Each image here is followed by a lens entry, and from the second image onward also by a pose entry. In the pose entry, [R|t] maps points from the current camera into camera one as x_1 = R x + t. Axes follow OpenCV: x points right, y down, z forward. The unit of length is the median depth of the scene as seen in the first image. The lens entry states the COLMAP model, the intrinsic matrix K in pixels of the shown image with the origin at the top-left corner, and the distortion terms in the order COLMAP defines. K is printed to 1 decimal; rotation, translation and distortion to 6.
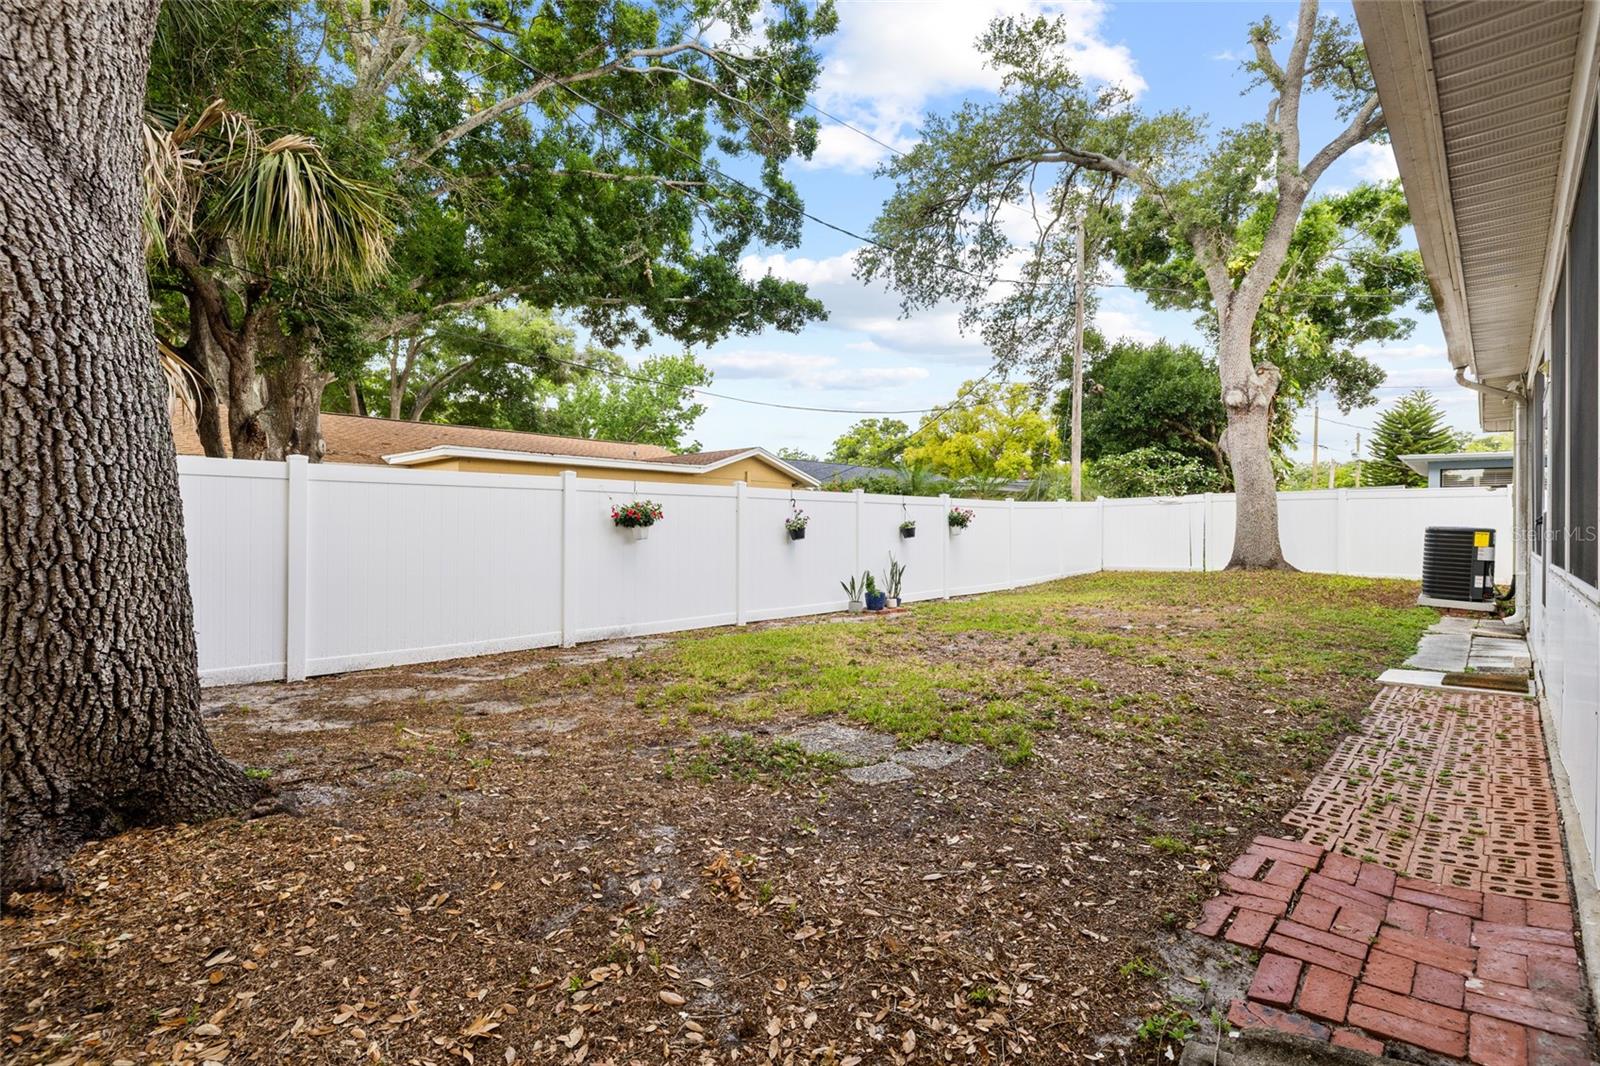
lens RADIAL K [[729.3, 0, 802.1], [0, 729.3, 530.4], [0, 0, 1]] dist [-0.005643, 0.000885]
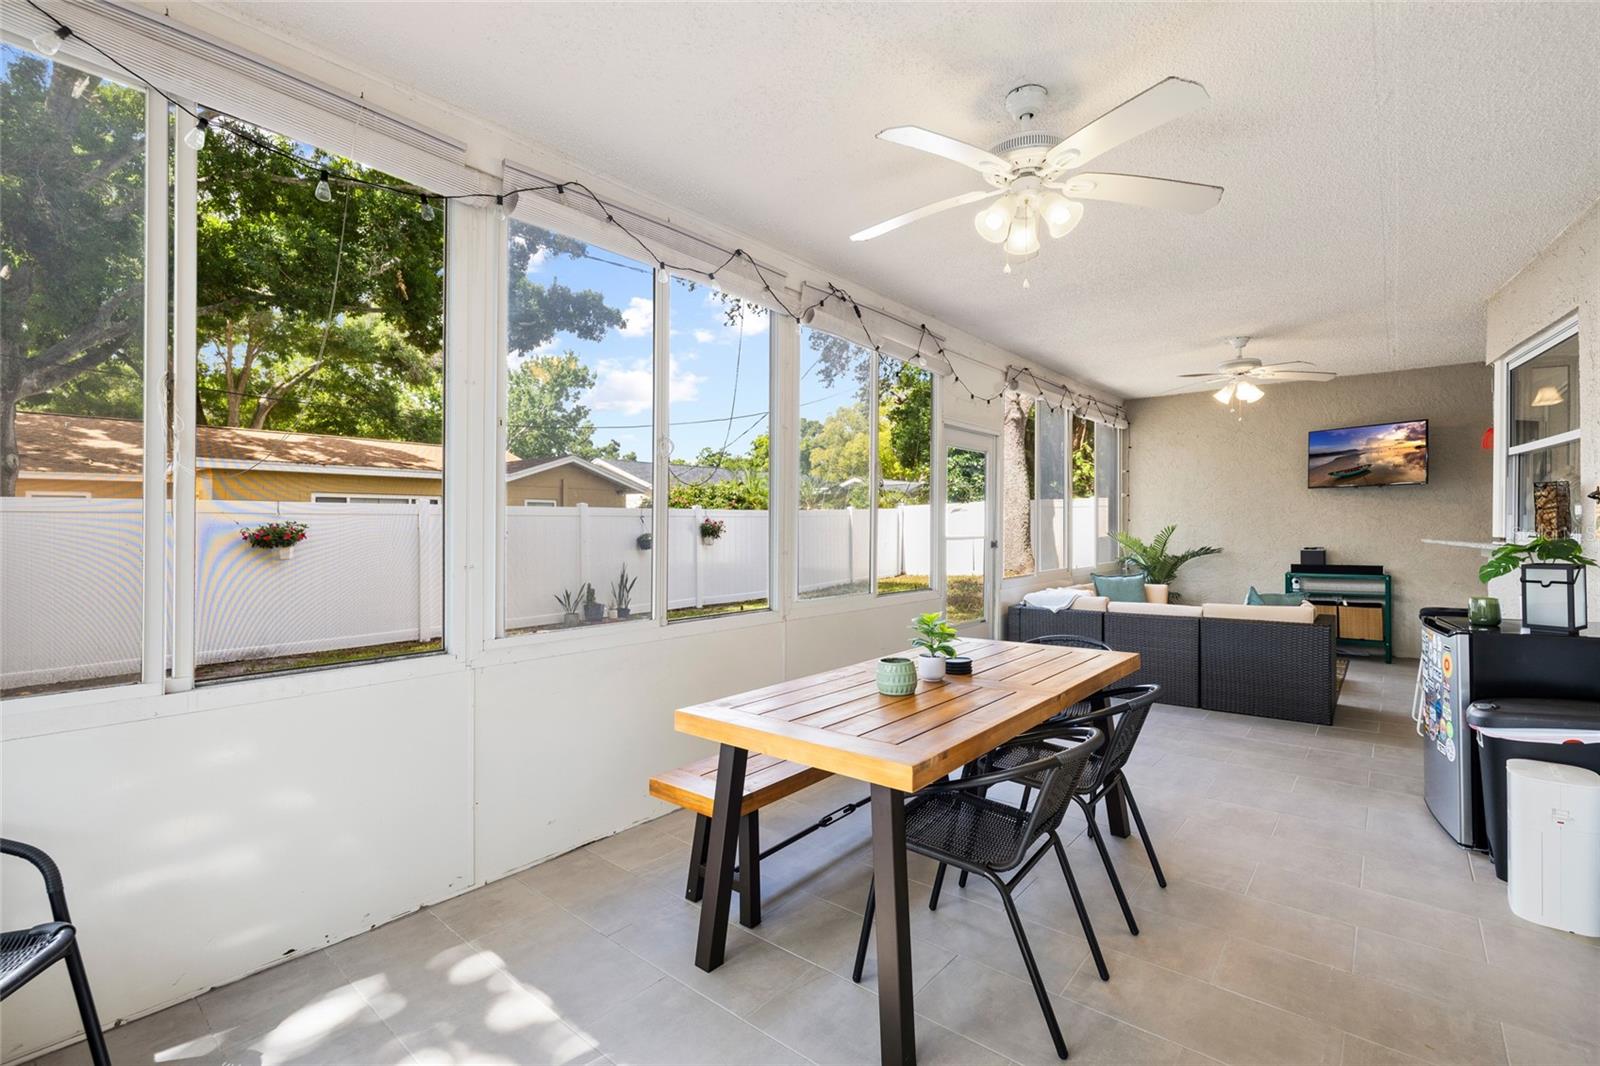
lens RADIAL K [[729.3, 0, 795.0], [0, 729.3, 530.1], [0, 0, 1]] dist [-0.005643, 0.000885]
pose [[0.997359, -0.009547, 0.072006, 0.203754], [0.009457, 0.999954, 0.001599, -0.011713], [-0.072018, -0.000914, 0.997403, -0.018621]]
